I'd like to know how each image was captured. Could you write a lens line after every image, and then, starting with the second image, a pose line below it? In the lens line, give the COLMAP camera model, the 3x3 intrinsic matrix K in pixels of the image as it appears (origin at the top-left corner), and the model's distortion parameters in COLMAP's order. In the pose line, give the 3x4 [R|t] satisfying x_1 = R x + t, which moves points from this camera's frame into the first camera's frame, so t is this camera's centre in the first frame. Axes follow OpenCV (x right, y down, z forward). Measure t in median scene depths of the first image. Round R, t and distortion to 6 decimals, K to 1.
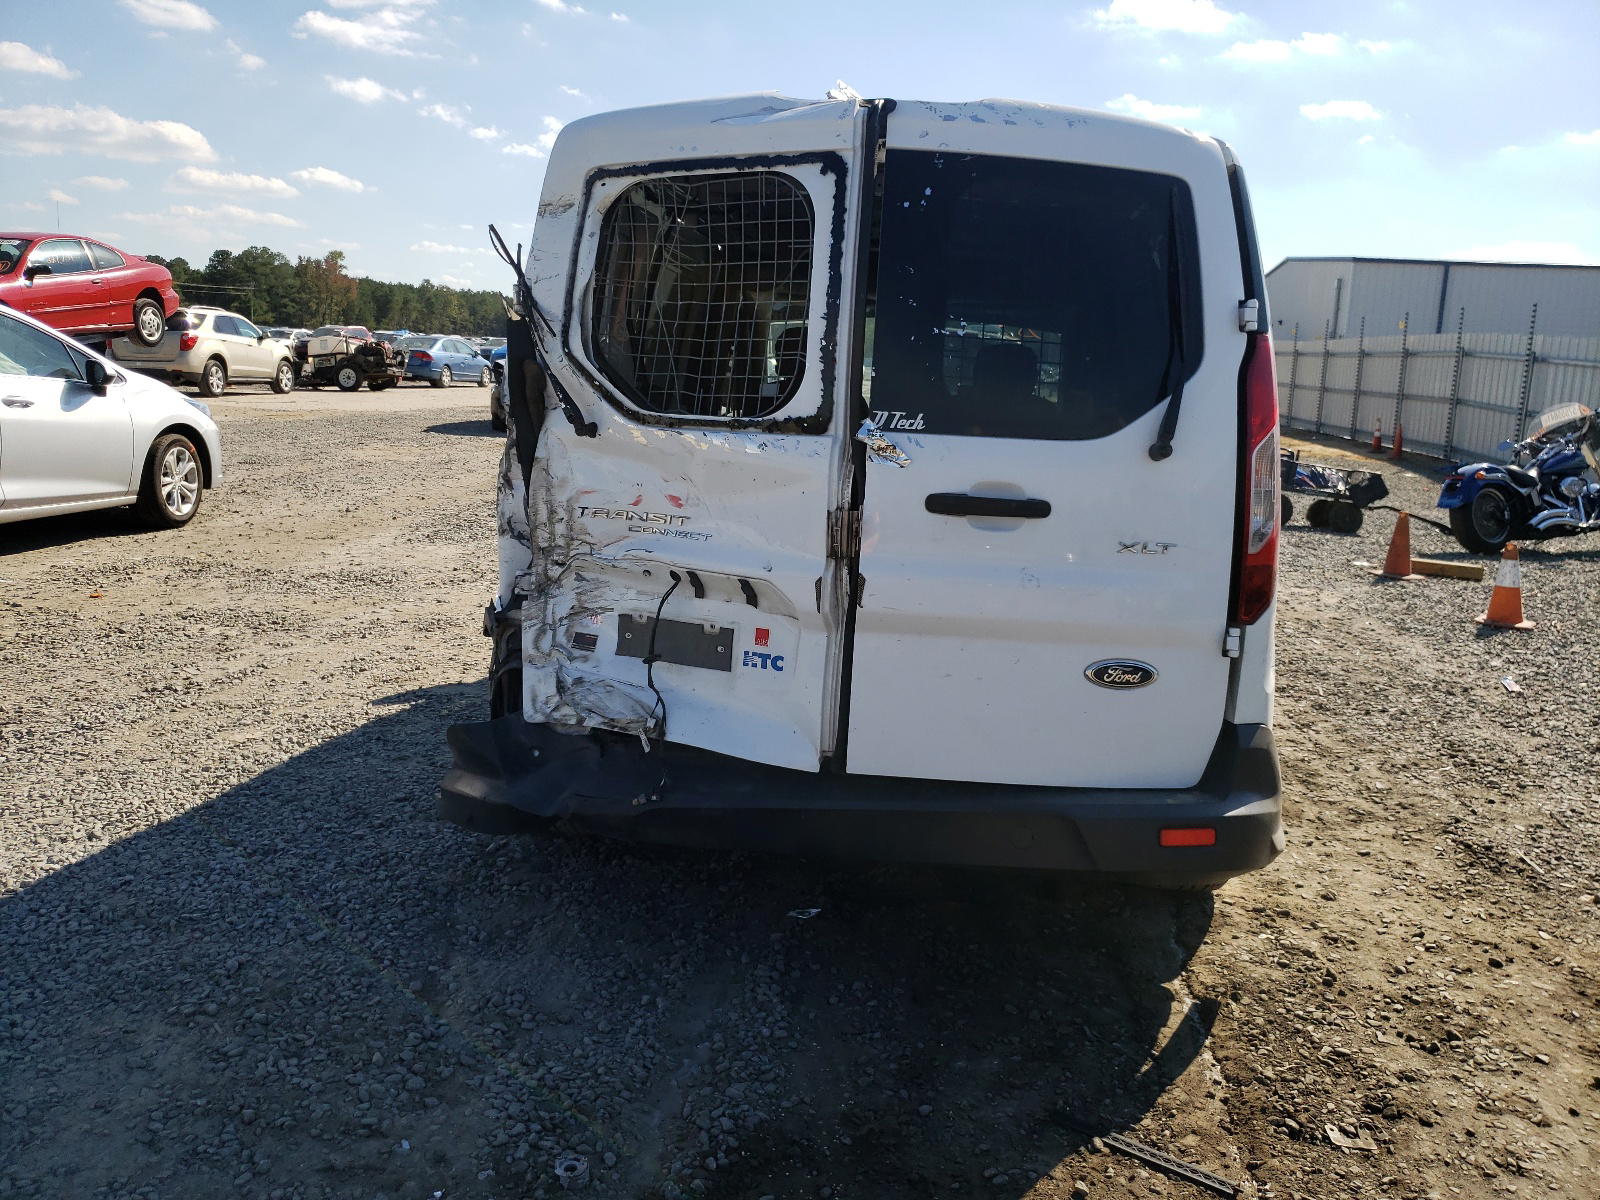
lens RADIAL K [[1290.2, 0, 792.4], [0, 1290.2, 583.7], [0, 0, 1]] dist [0.055469, -0.029534]
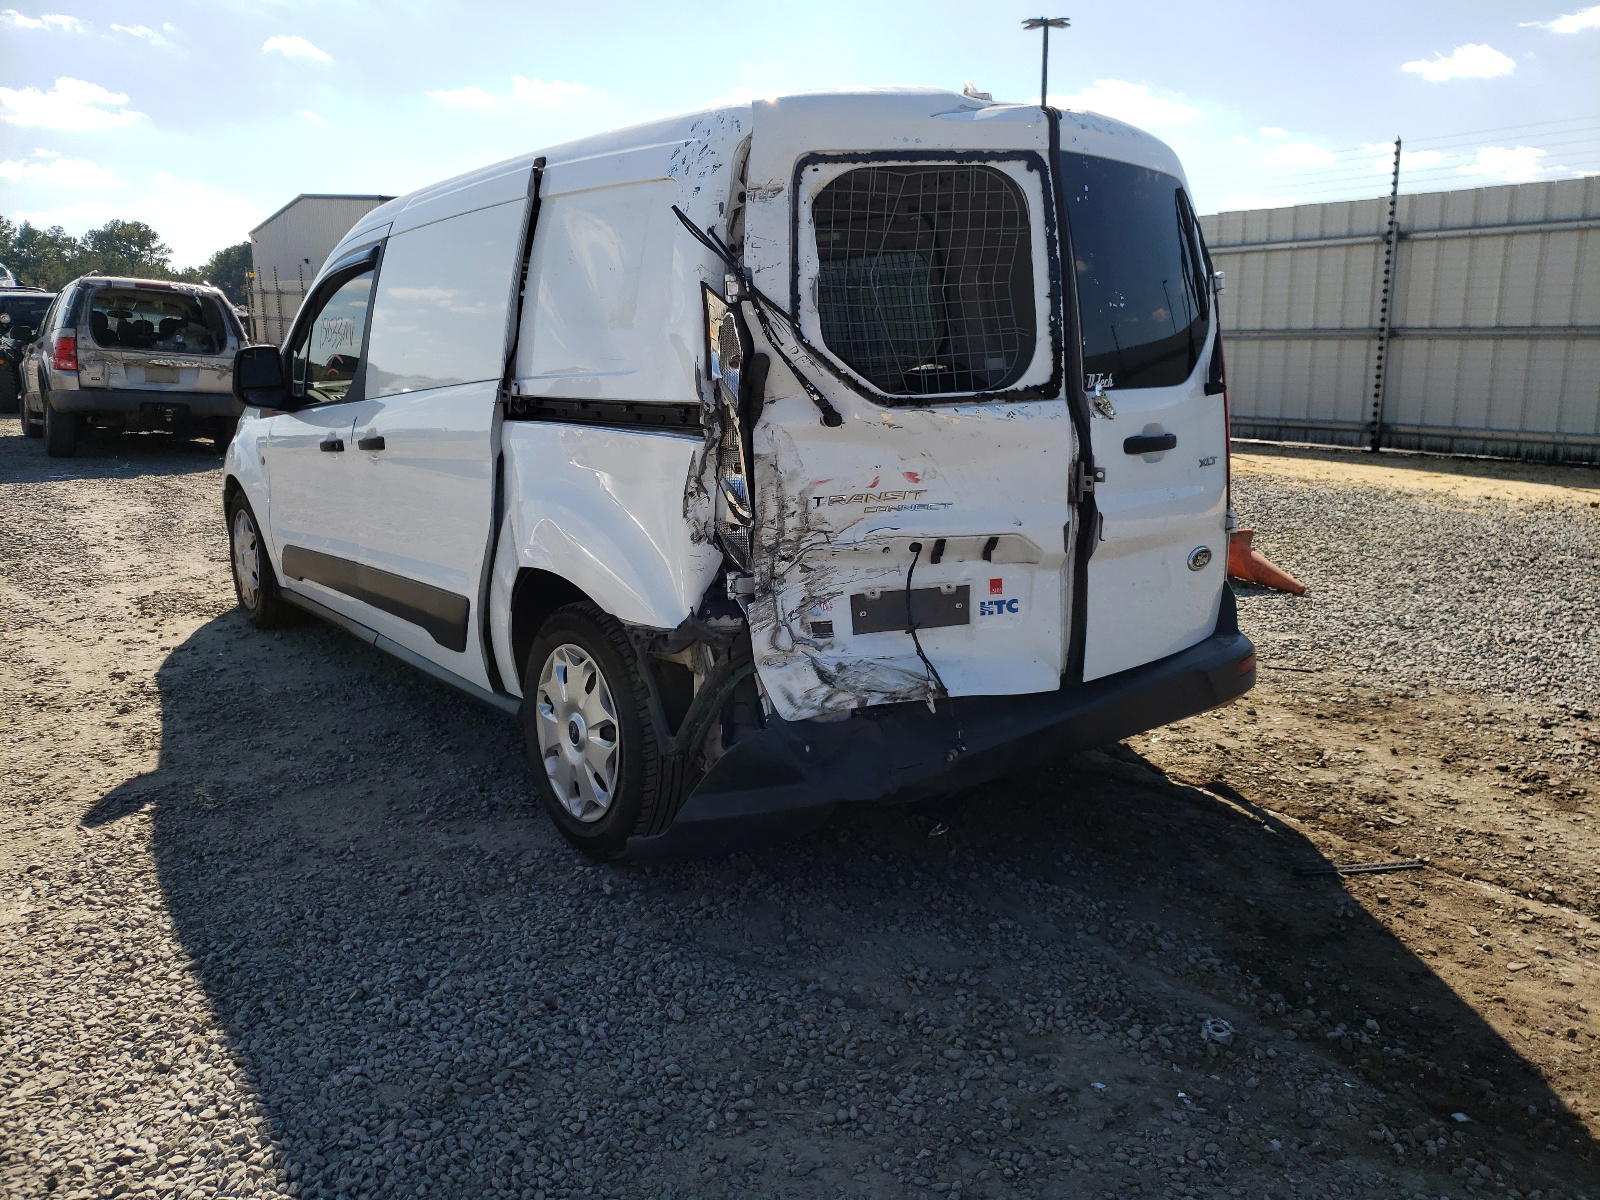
lens RADIAL K [[1290.2, 0, 792.2], [0, 1290.2, 608.2], [0, 0, 1]] dist [0.055469, -0.029534]
pose [[0.711130, -0.198540, 0.674444, -0.892568], [0.158103, 0.979888, 0.121753, -0.102576], [-0.685053, 0.020050, 0.728218, 0.295063]]
